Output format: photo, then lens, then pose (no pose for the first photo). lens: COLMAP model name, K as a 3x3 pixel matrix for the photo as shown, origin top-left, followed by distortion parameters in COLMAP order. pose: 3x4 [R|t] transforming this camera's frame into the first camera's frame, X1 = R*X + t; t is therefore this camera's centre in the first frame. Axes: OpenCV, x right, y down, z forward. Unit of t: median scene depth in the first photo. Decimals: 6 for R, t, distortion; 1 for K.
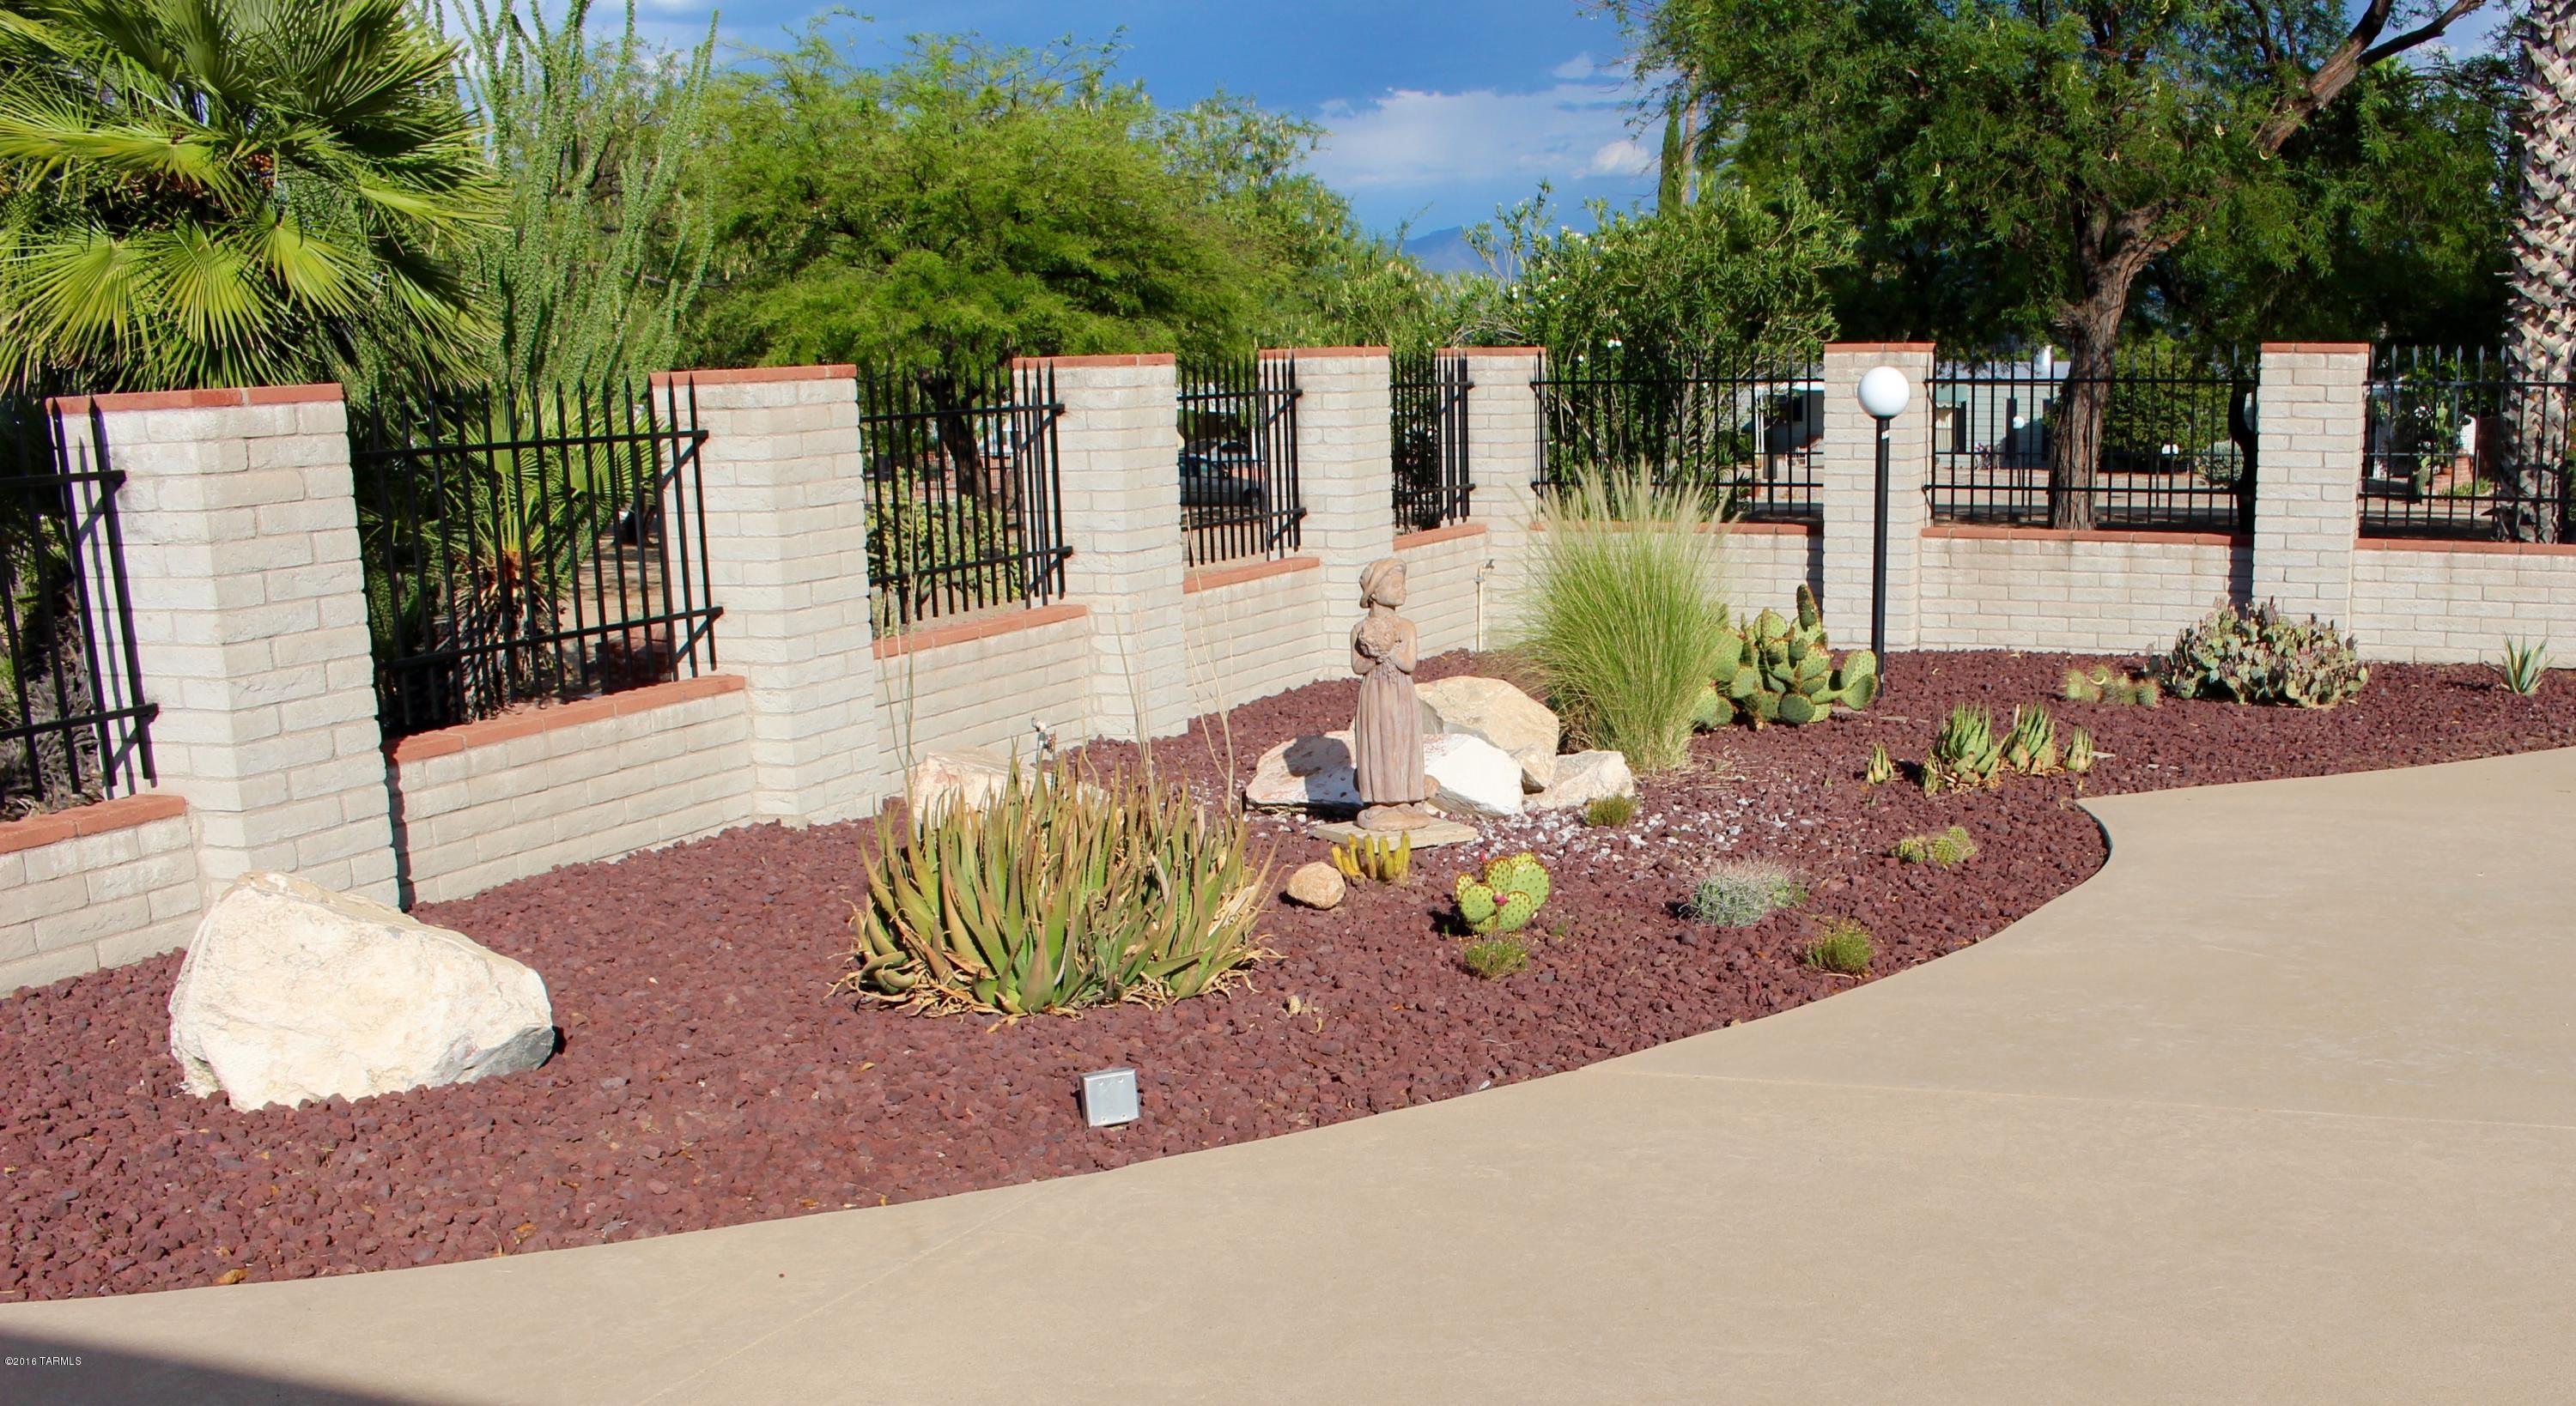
lens RADIAL K [[2437.6, 0, 1288.9], [0, 2437.6, 844.1], [0, 0, 1]] dist [-0.012871, -0.008532]
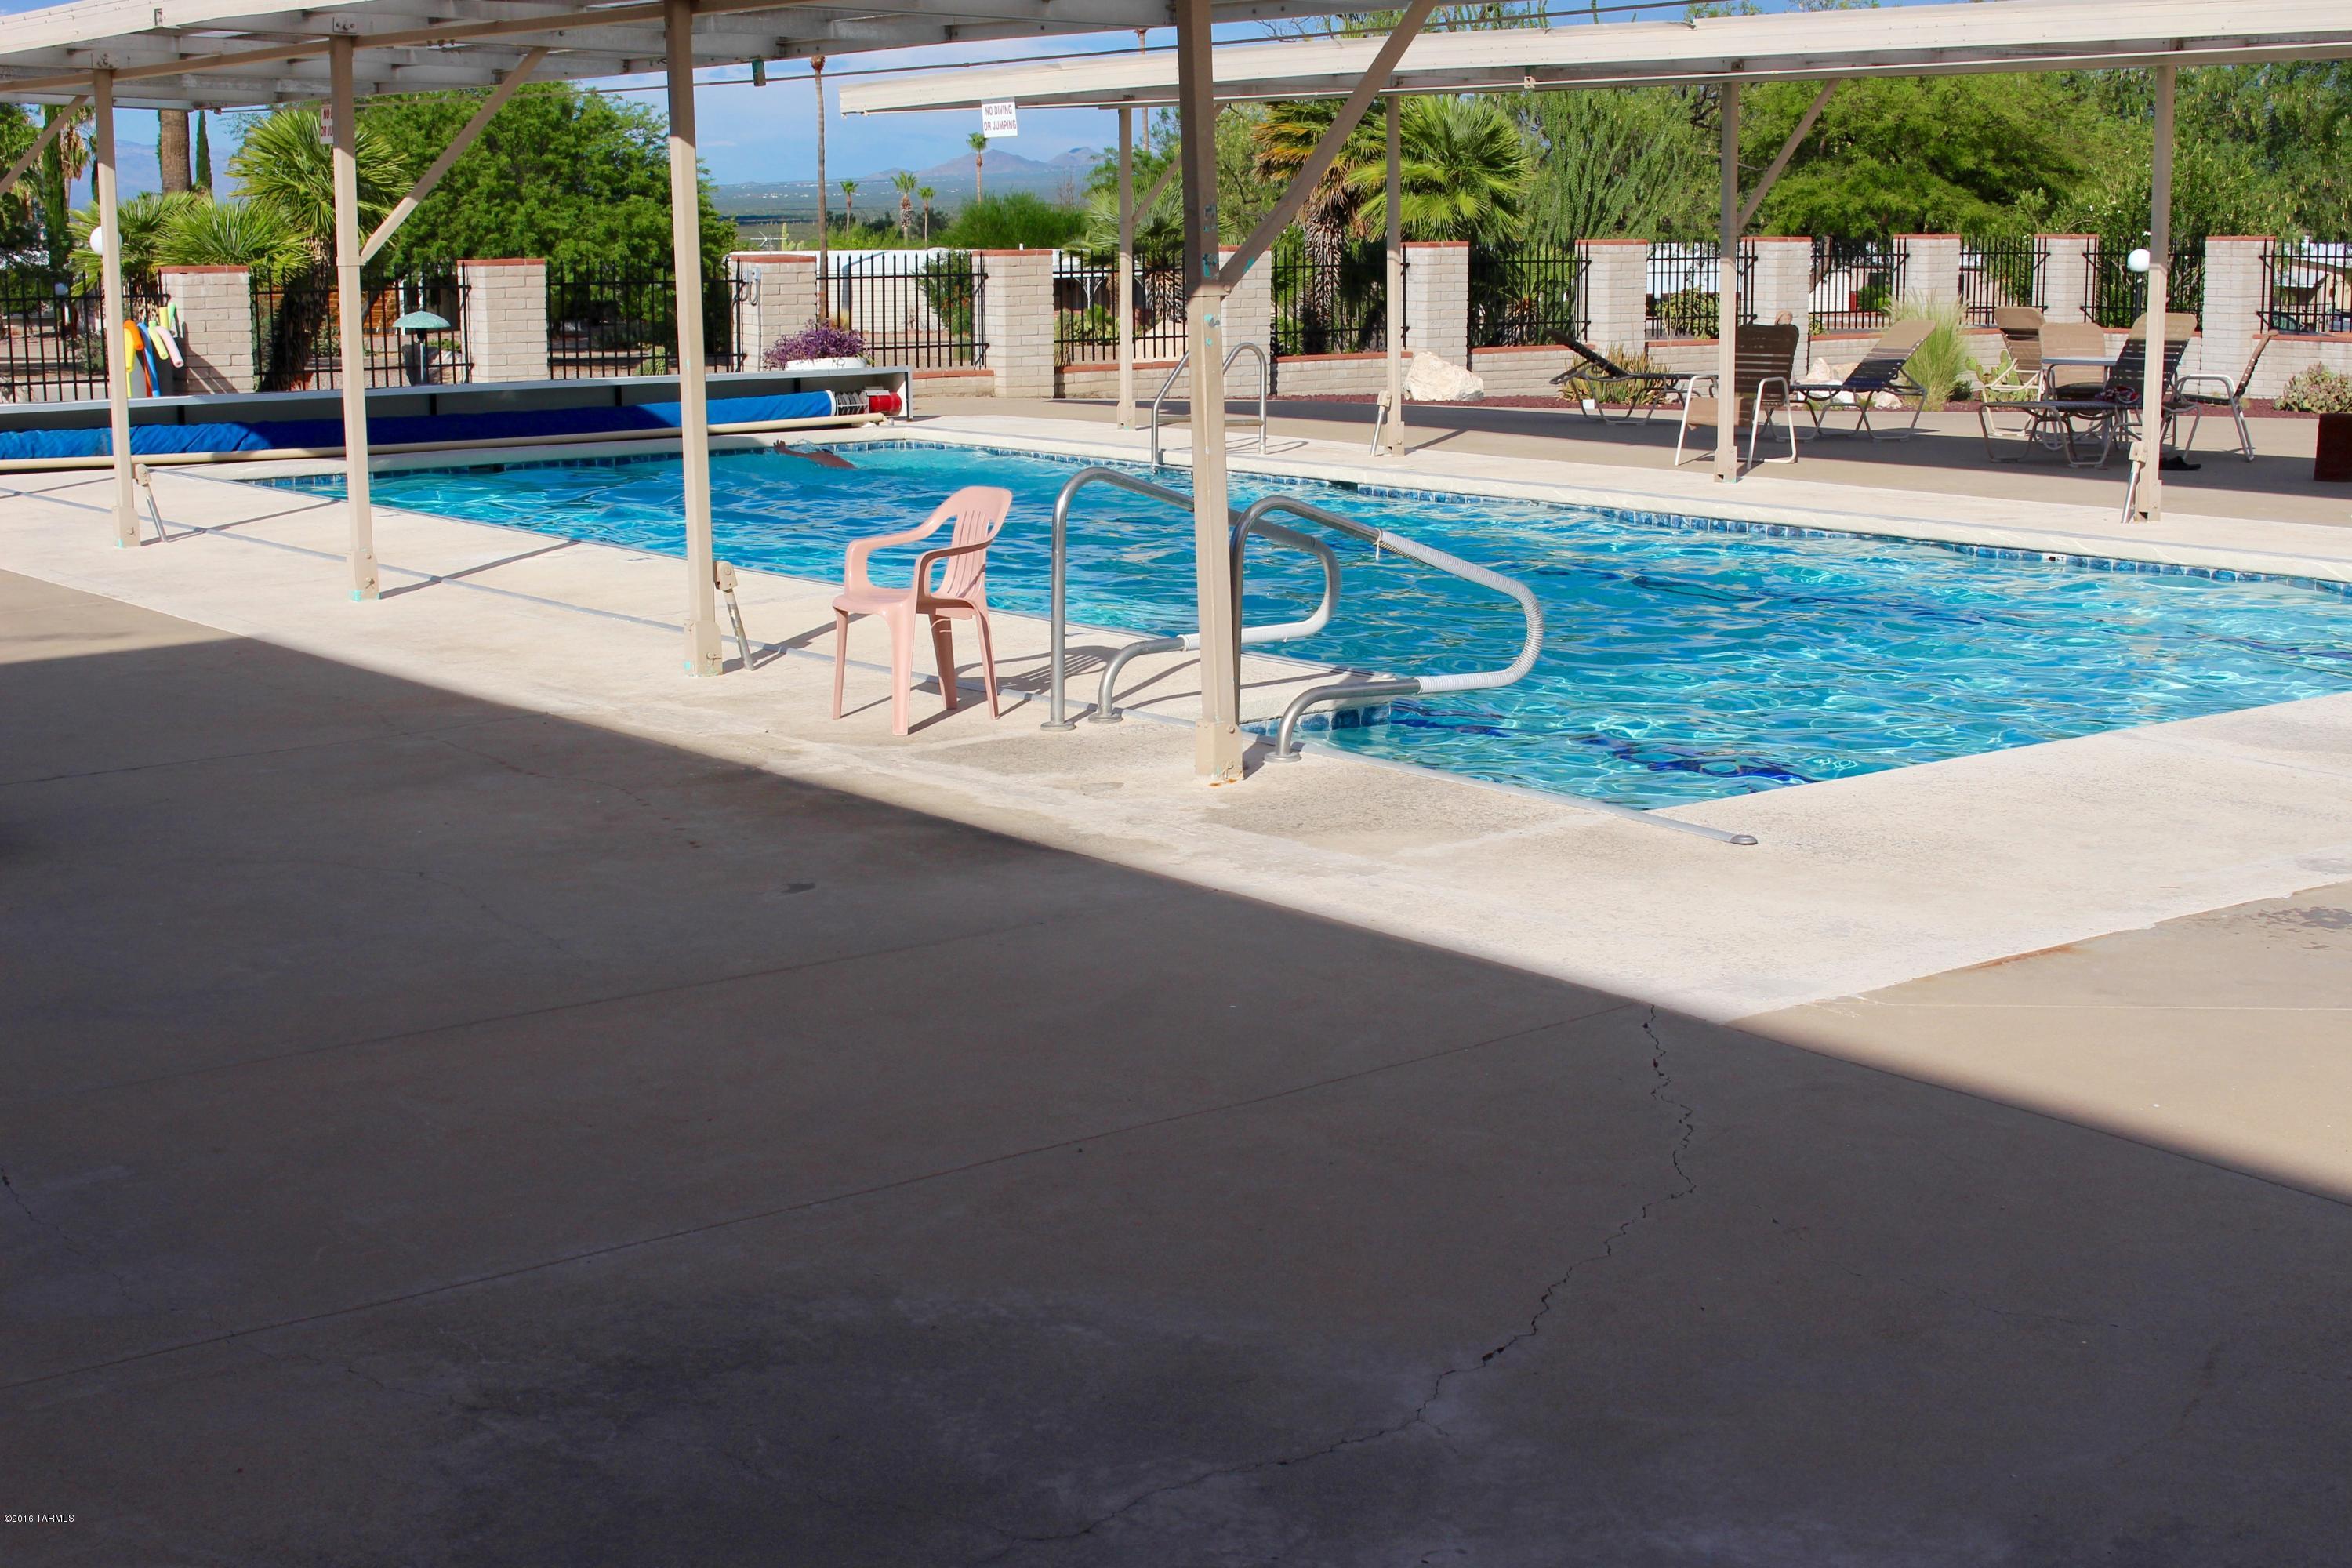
lens RADIAL K [[3374.0, 0, 1176.0], [0, 3374.0, 784.0], [0, 0, 1]] dist [0.025649, 0.020734]
pose [[0.872165, 0.116410, -0.475161, 1.519421], [-0.124996, 0.992064, 0.013613, 0.528830], [0.472974, 0.047521, 0.879794, -3.180674]]
